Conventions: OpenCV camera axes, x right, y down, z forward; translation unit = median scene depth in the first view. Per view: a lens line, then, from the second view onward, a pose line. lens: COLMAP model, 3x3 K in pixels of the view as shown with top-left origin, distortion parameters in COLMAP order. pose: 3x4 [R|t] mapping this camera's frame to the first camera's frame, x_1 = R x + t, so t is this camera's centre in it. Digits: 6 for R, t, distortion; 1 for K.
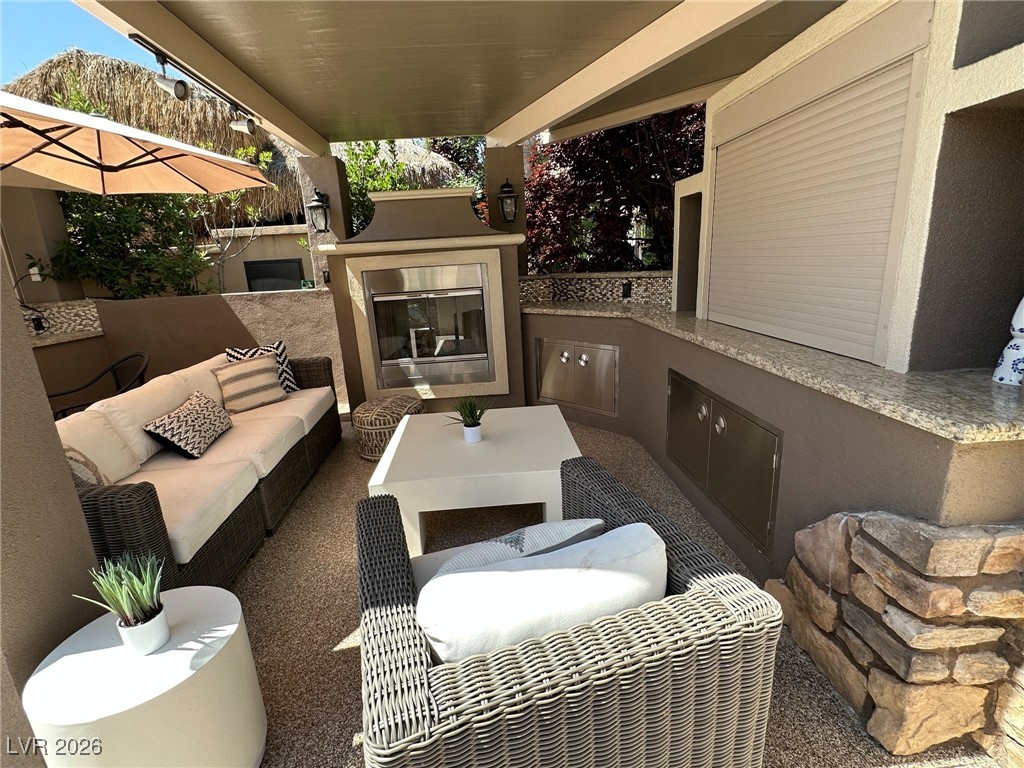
lens RADIAL K [[488.1, 0, 507.3], [0, 488.1, 388.5], [0, 0, 1]] dist [-0.002503, -0.000279]
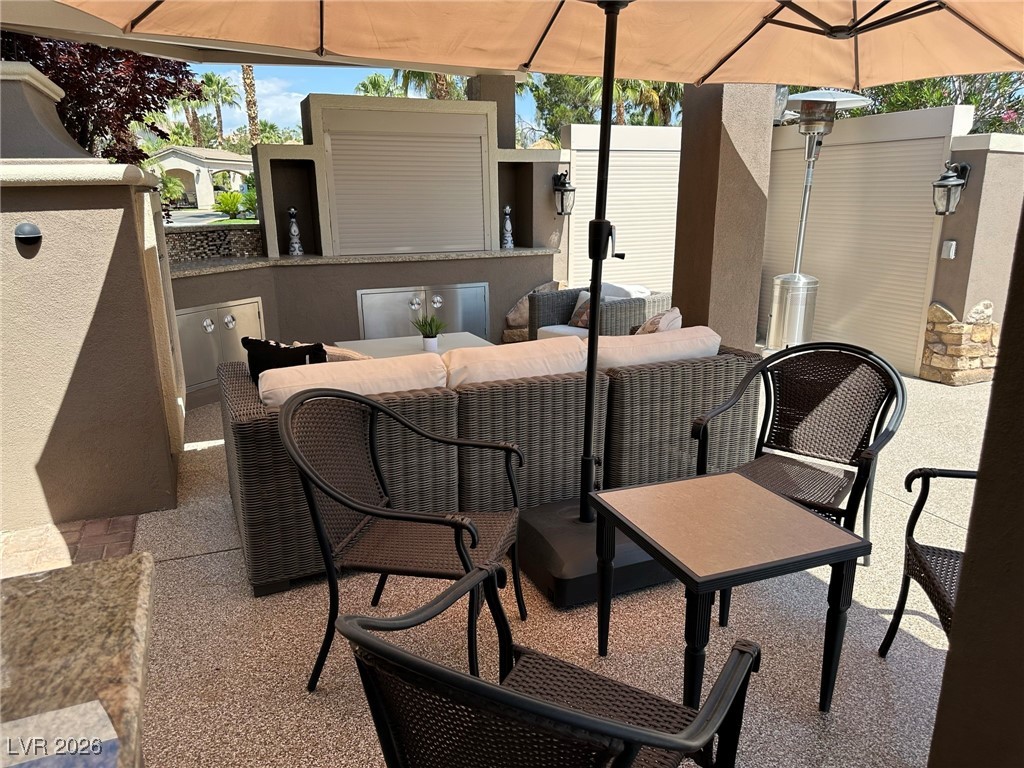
lens RADIAL K [[724.7, 0, 510.7], [0, 724.7, 390.6], [0, 0, 1]] dist [0.035553, -0.051636]
pose [[-0.346932, -0.190077, 0.918427, -1.505327], [0.266633, 0.918854, 0.290885, -0.227547], [-0.899191, 0.345801, -0.268099, 1.101785]]
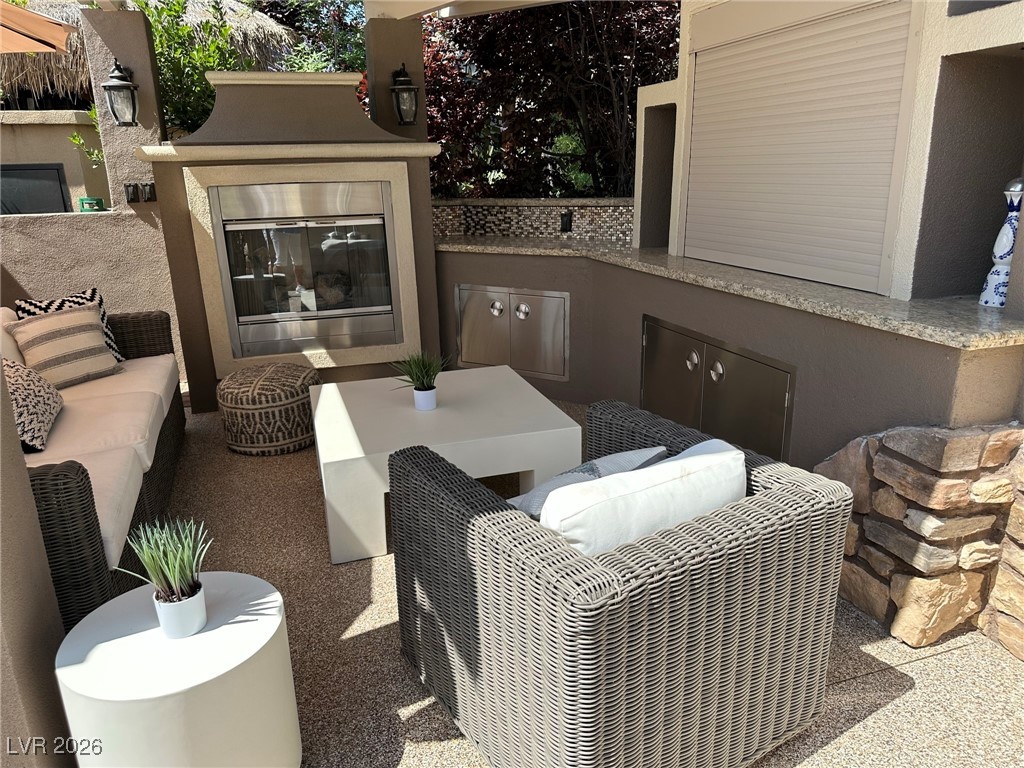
lens RADIAL K [[724.7, 0, 510.8], [0, 724.7, 393.8], [0, 0, 1]] dist [0.035553, -0.051636]
pose [[0.965755, -0.042893, 0.255887, -0.193444], [0.035452, 0.998806, 0.033622, 0.039681], [-0.257024, -0.023399, 0.966122, -0.136855]]
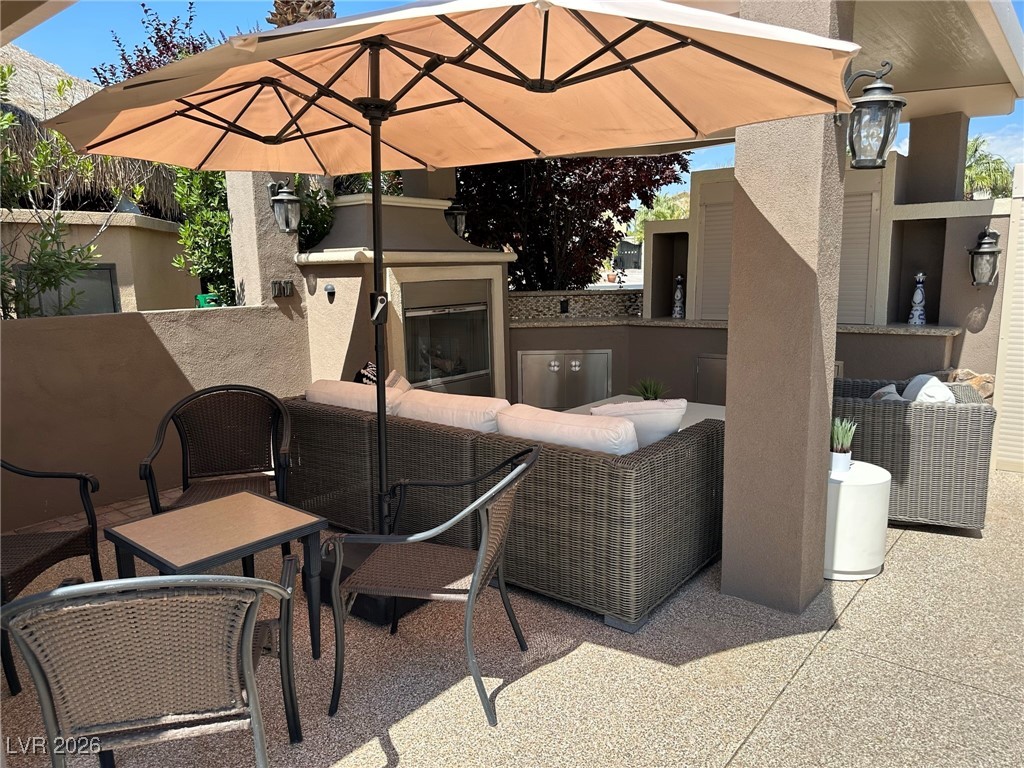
lens RADIAL K [[724.7, 0, 519.0], [0, 724.7, 393.7], [0, 0, 1]] dist [0.035553, -0.051636]
pose [[0.663956, -0.085132, 0.742910, -1.371004], [0.176377, 0.983296, -0.044954, 0.064148], [-0.726673, 0.160880, 0.667880, 0.006503]]
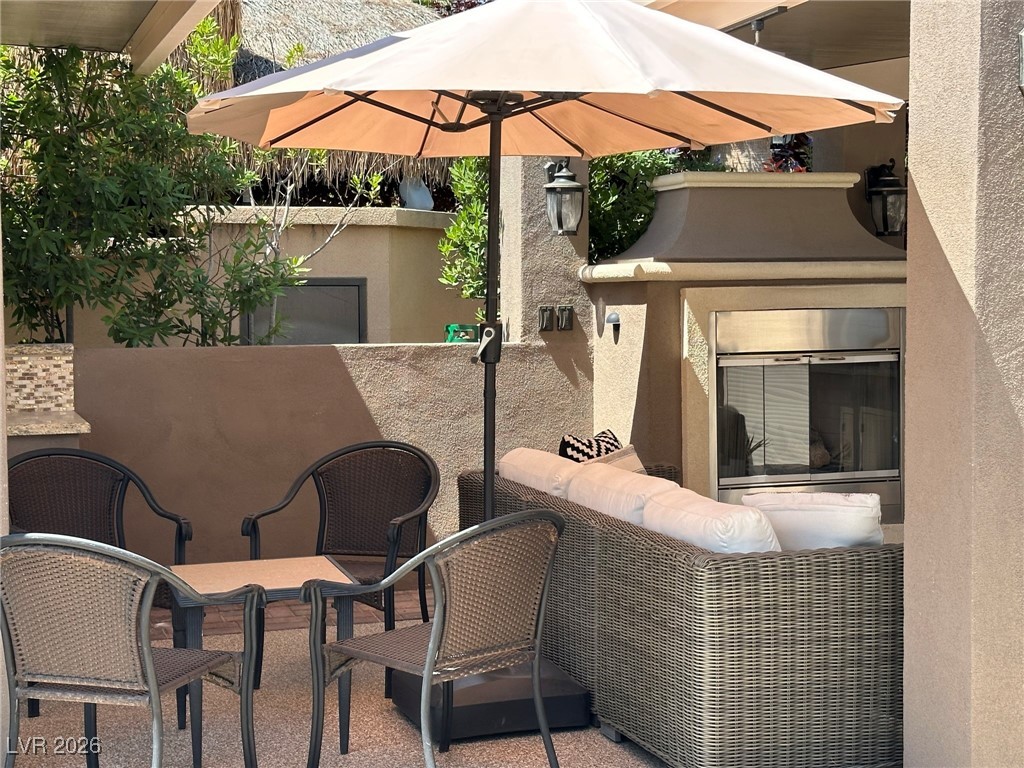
lens RADIAL K [[1714.6, 0, 515.9], [0, 1714.6, 393.6], [0, 0, 1]] dist [0.134199, 0.000000]
pose [[0.962898, 0.032629, 0.267885, -1.227244], [0.023442, 0.978799, -0.203478, 0.285693], [-0.268845, 0.202208, 0.941719, -0.892156]]
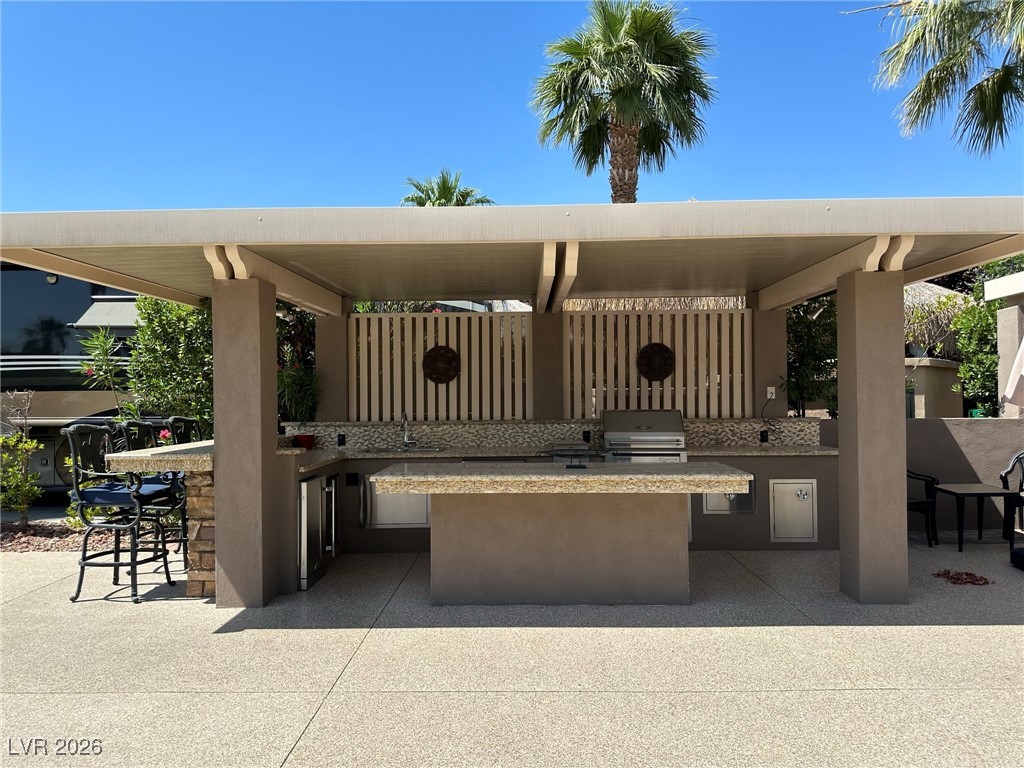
lens RADIAL K [[724.7, 0, 513.5], [0, 724.7, 389.8], [0, 0, 1]] dist [0.035553, -0.051636]
pose [[0.996266, 0.044836, -0.073775, -1.968868], [-0.063102, 0.961392, -0.267852, 0.334577], [0.058918, 0.271507, 0.960631, -0.876983]]
